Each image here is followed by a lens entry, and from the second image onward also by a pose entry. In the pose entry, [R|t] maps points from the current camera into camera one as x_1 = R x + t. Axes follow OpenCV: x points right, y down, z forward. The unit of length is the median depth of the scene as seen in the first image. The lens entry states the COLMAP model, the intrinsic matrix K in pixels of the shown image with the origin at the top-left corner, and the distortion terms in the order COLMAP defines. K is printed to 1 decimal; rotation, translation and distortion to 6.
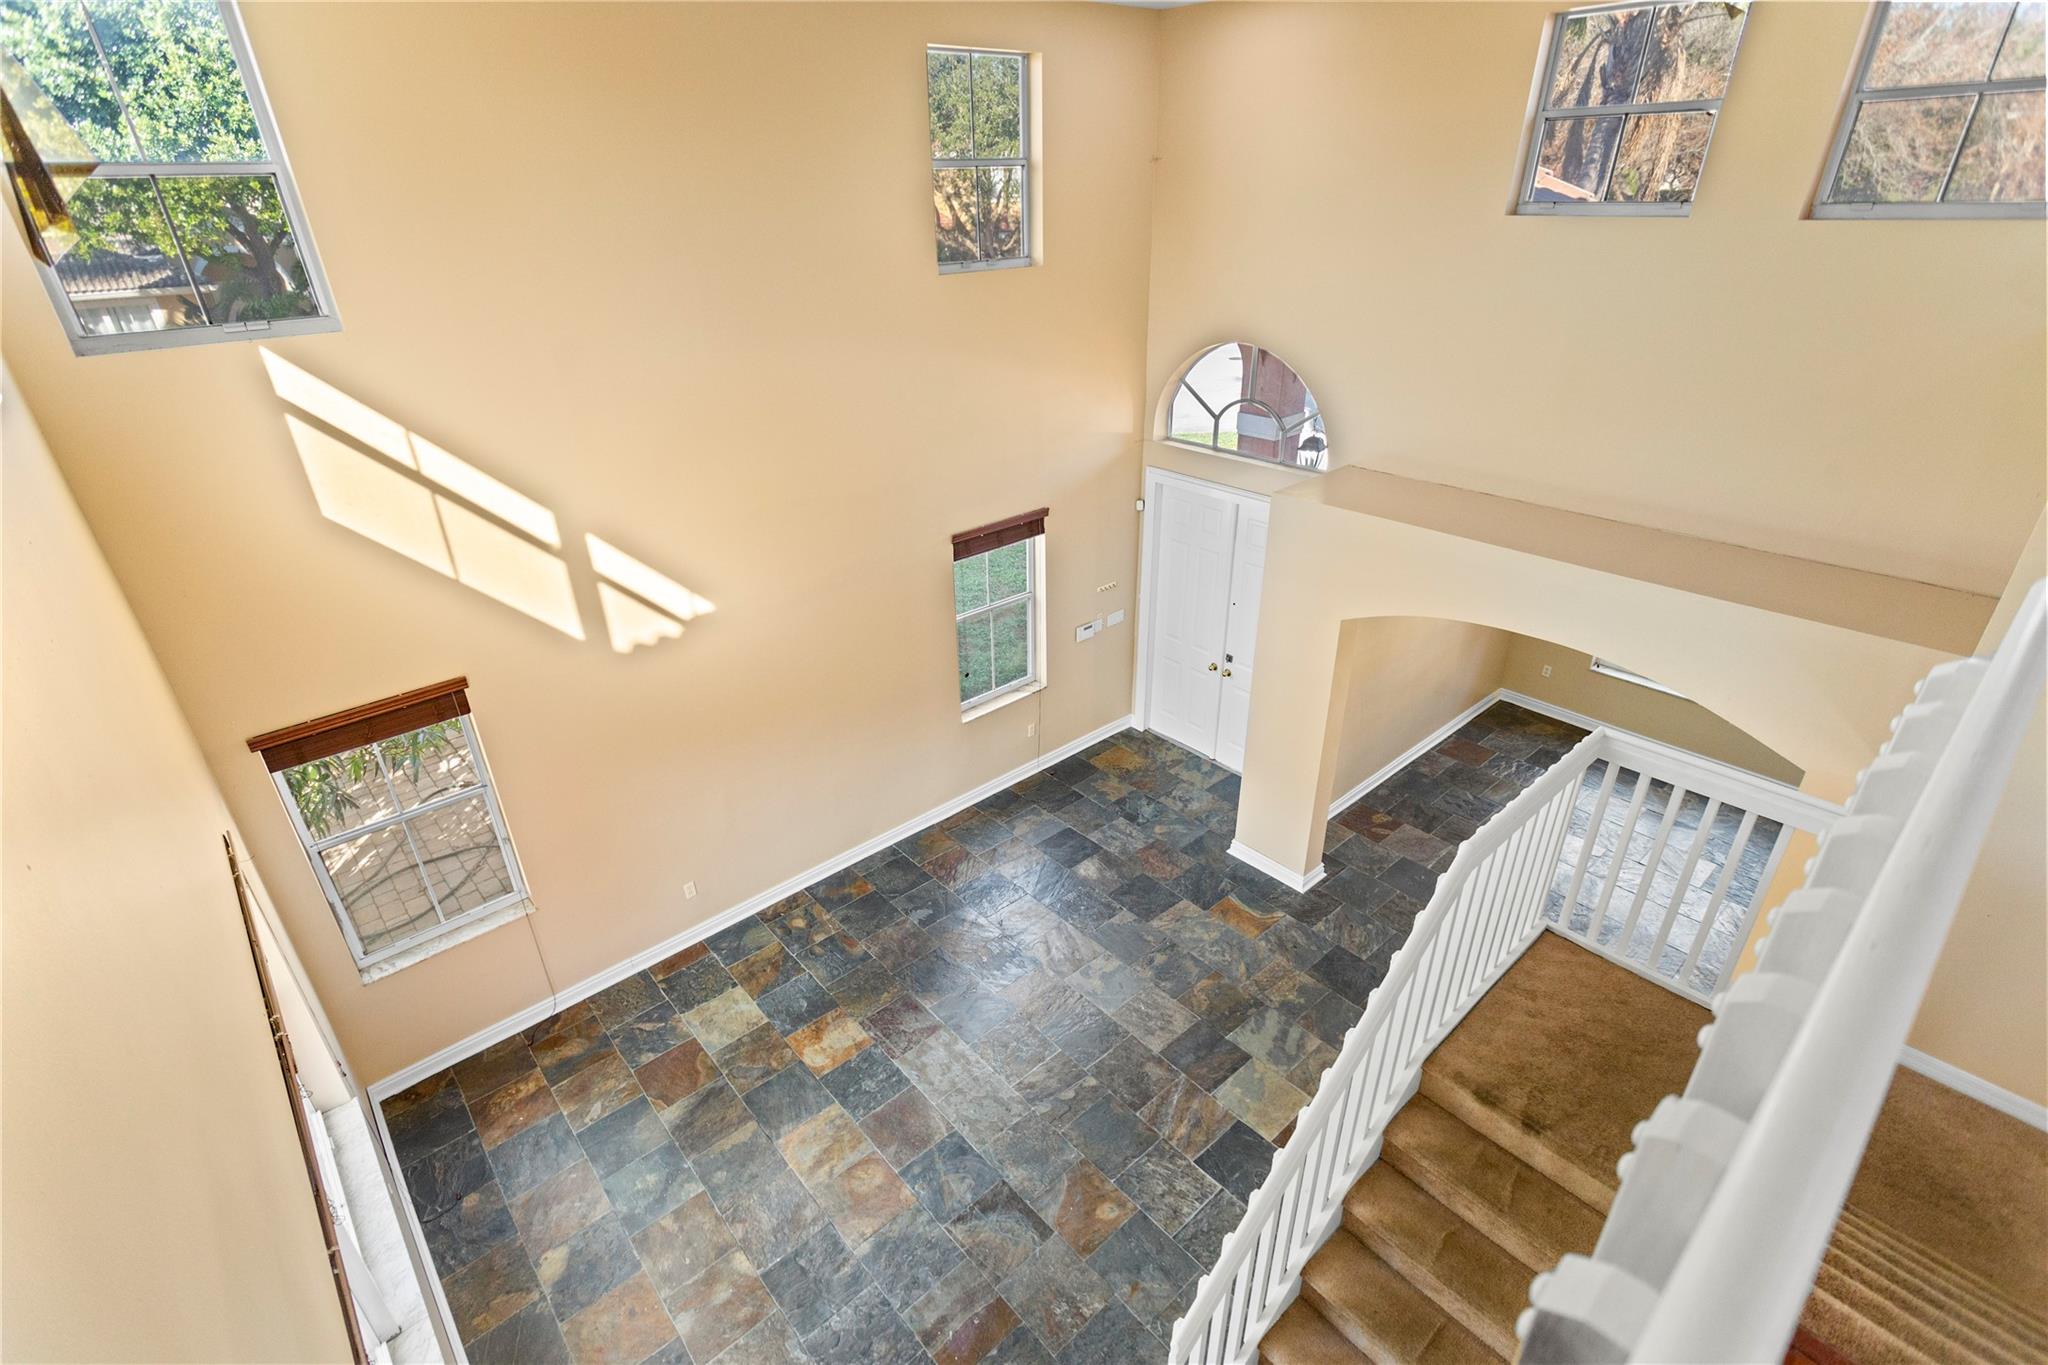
lens RADIAL K [[969.7, 0, 1024.0], [0, 969.7, 682.5], [0, 0, 1]] dist [0.003022, 0.000729]
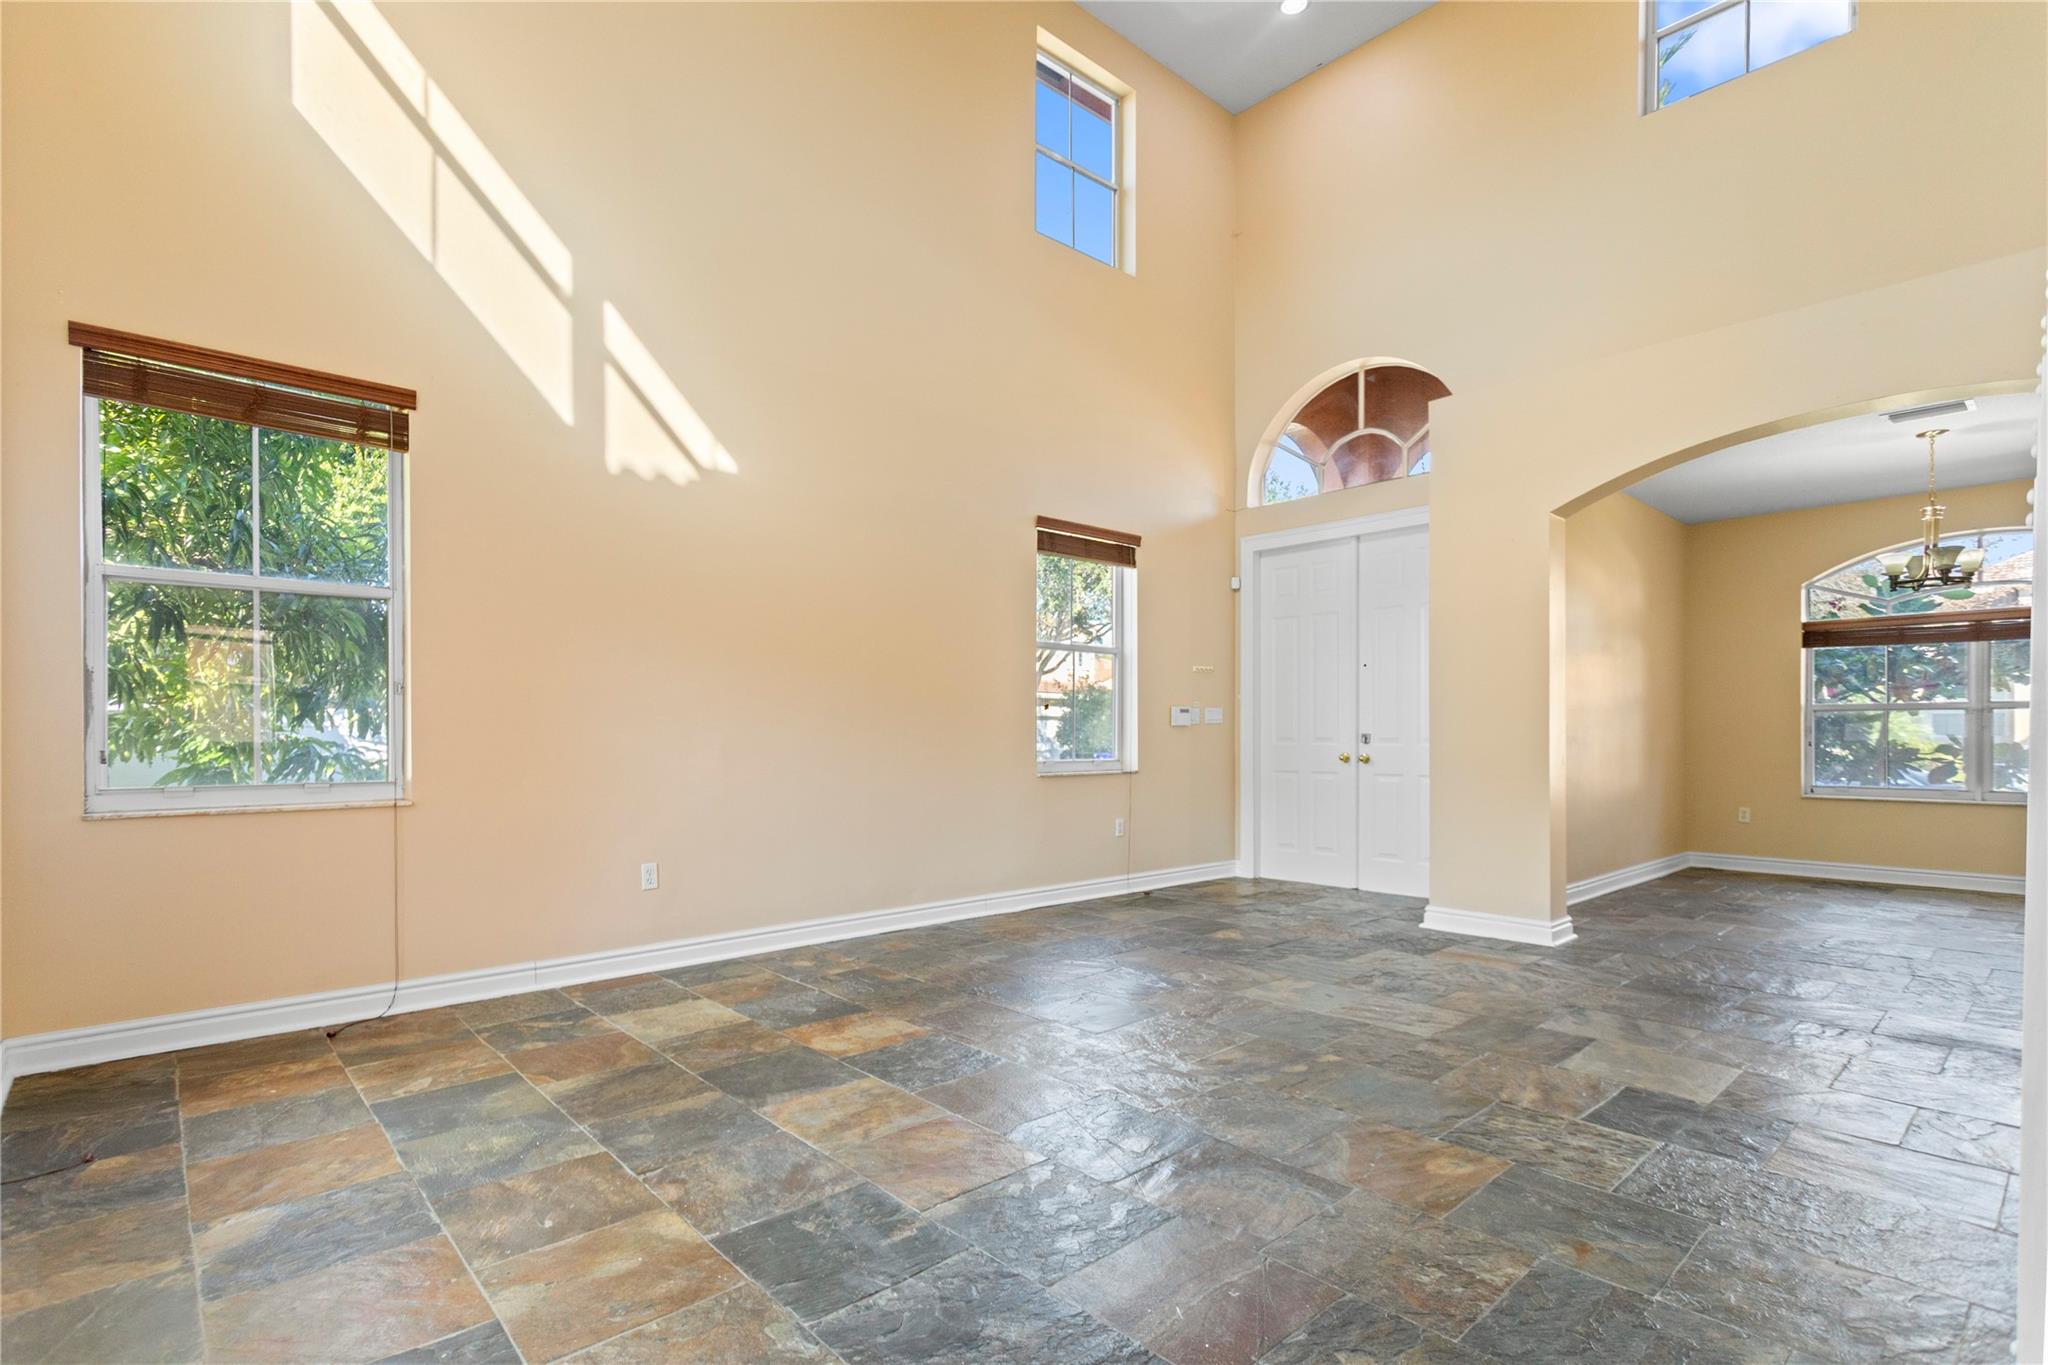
lens RADIAL K [[988.6, 0, 1026.1], [0, 988.6, 745.9], [0, 0, 1]] dist [0.002411, -0.000291]
pose [[0.999856, 0.008460, 0.014726, -0.110198], [-0.000923, 0.892887, -0.450280, 0.485665], [-0.016958, 0.450202, 0.892766, 0.398510]]
